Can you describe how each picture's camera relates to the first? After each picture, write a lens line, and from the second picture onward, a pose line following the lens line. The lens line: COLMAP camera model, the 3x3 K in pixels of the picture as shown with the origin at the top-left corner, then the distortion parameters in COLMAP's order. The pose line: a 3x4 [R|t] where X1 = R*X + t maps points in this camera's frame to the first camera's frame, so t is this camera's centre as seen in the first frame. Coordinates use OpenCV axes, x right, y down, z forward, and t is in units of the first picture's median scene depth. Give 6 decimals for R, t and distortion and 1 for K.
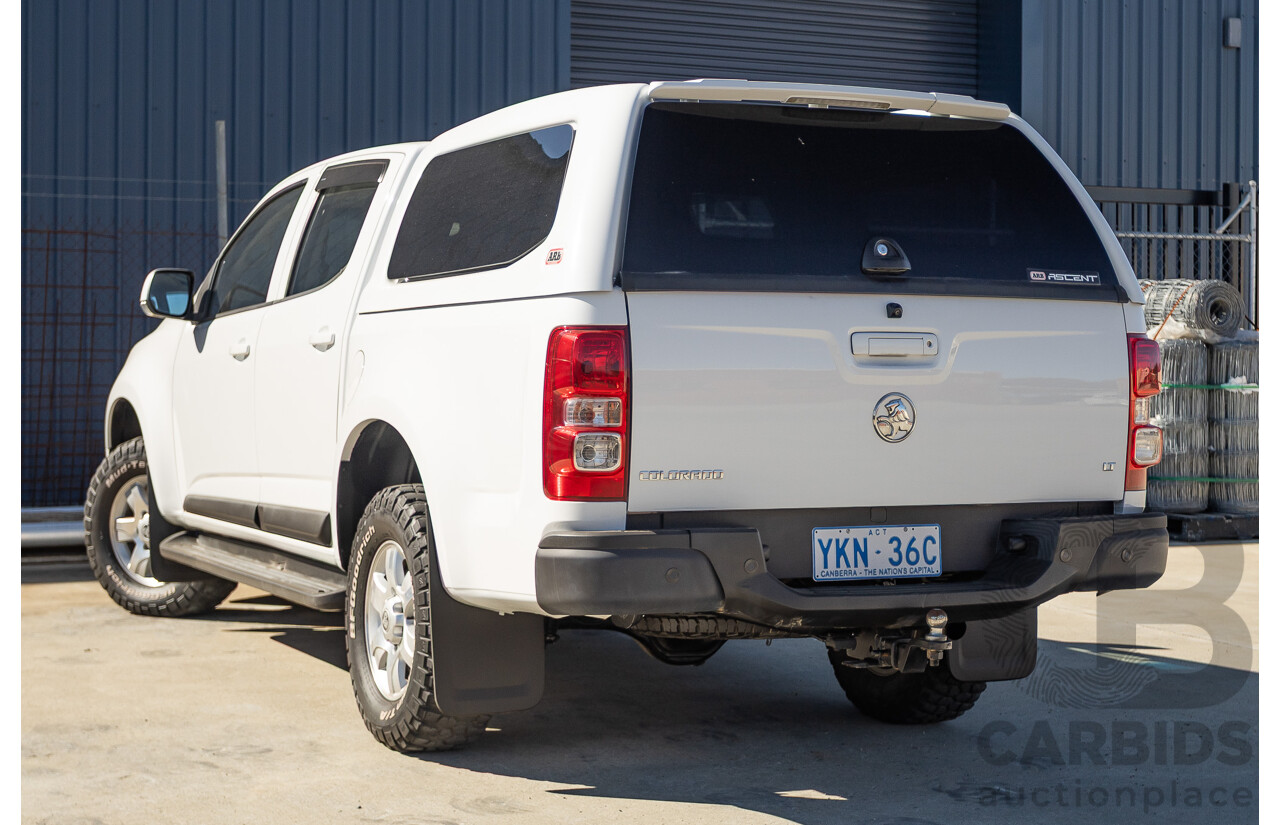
lens RADIAL K [[2305.2, 0, 638.4], [0, 2305.2, 399.1], [0, 0, 1]] dist [-0.028317, 0.000000]
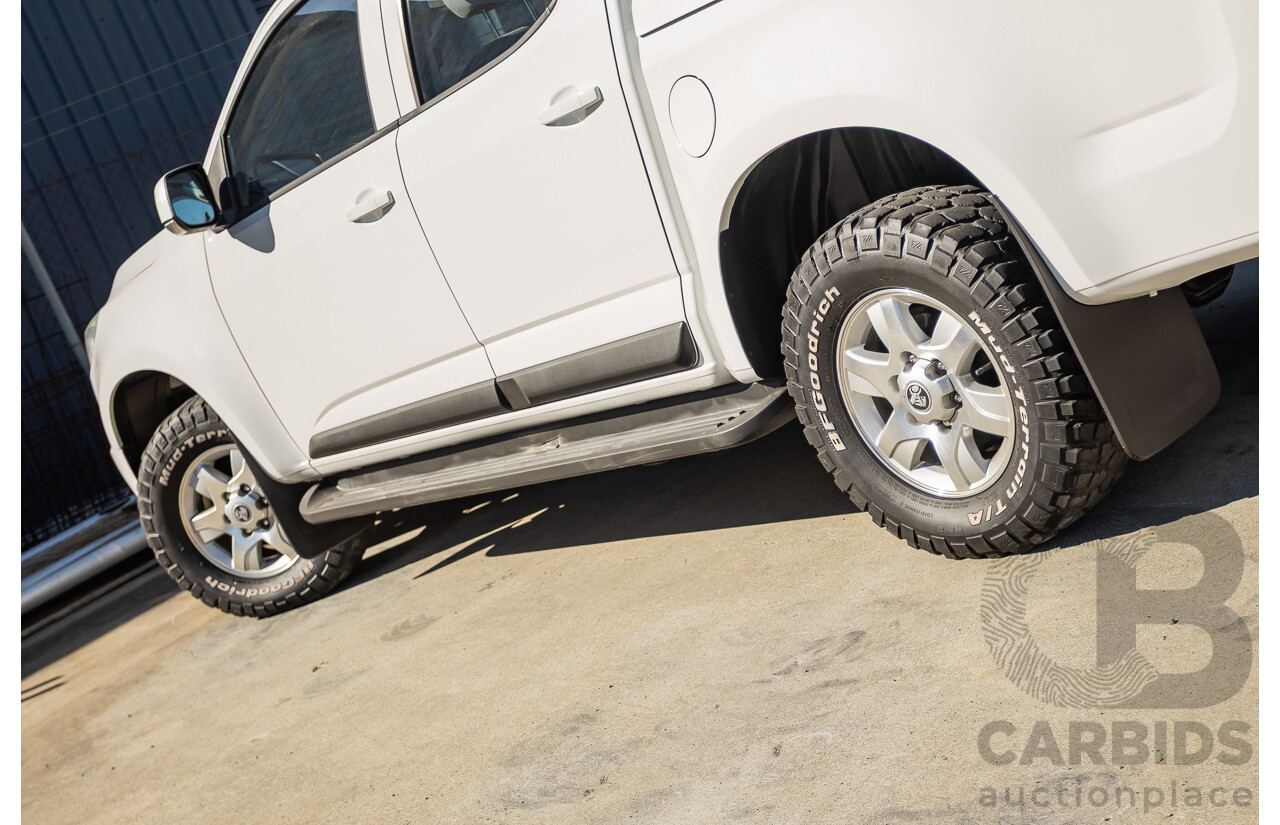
lens RADIAL K [[2154.5, 0, 630.3], [0, 2154.5, 422.8], [0, 0, 1]] dist [0.058772, 0.000000]
pose [[0.885003, -0.427228, 0.185057, -0.347182], [0.407249, 0.902977, 0.137046, -0.025871], [-0.225652, -0.045922, 0.973125, 0.417015]]
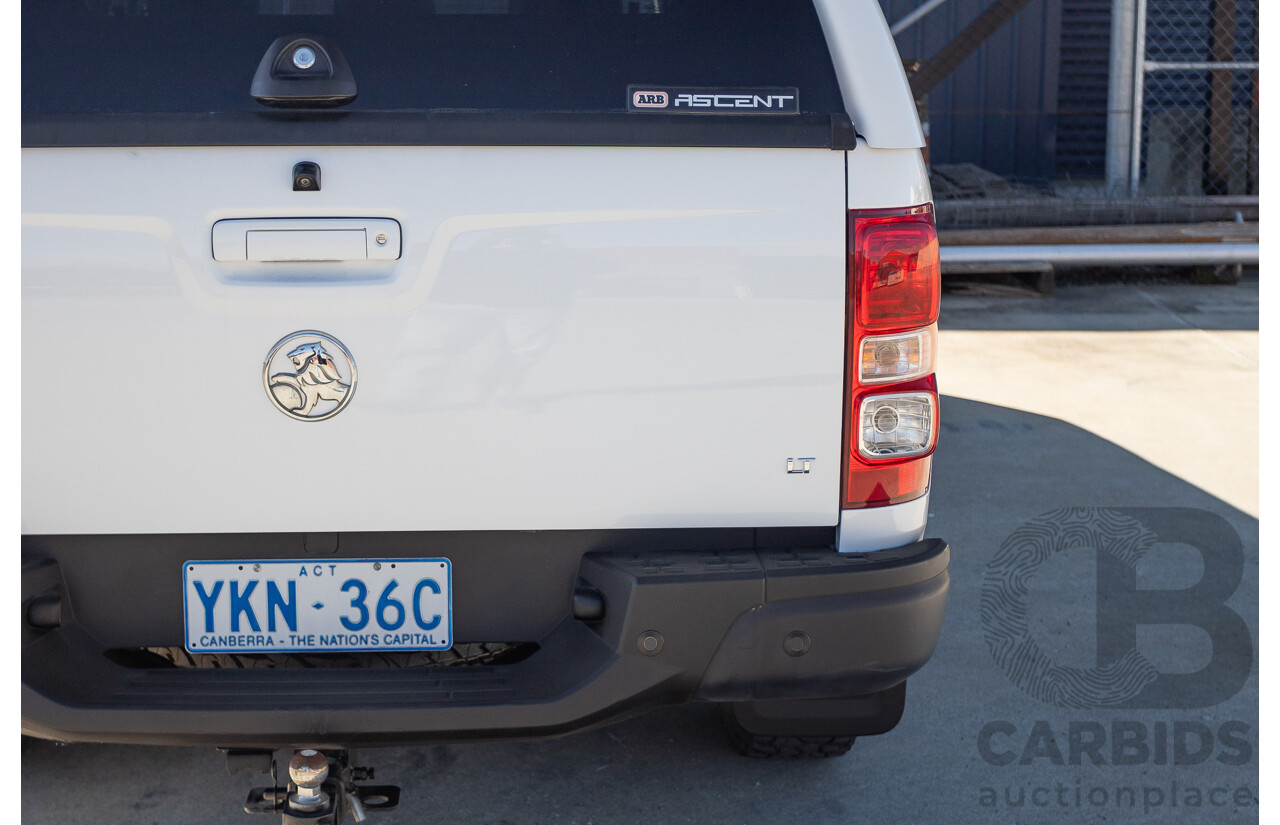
lens RADIAL K [[2163.0, 0, 625.6], [0, 2163.0, 399.5], [0, 0, 1]] dist [-0.015239, 0.000000]
pose [[0.919707, 0.070816, -0.386166, 0.368665], [0.000426, 0.983417, 0.181357, -0.077039], [0.392605, -0.166960, 0.904426, 0.561321]]
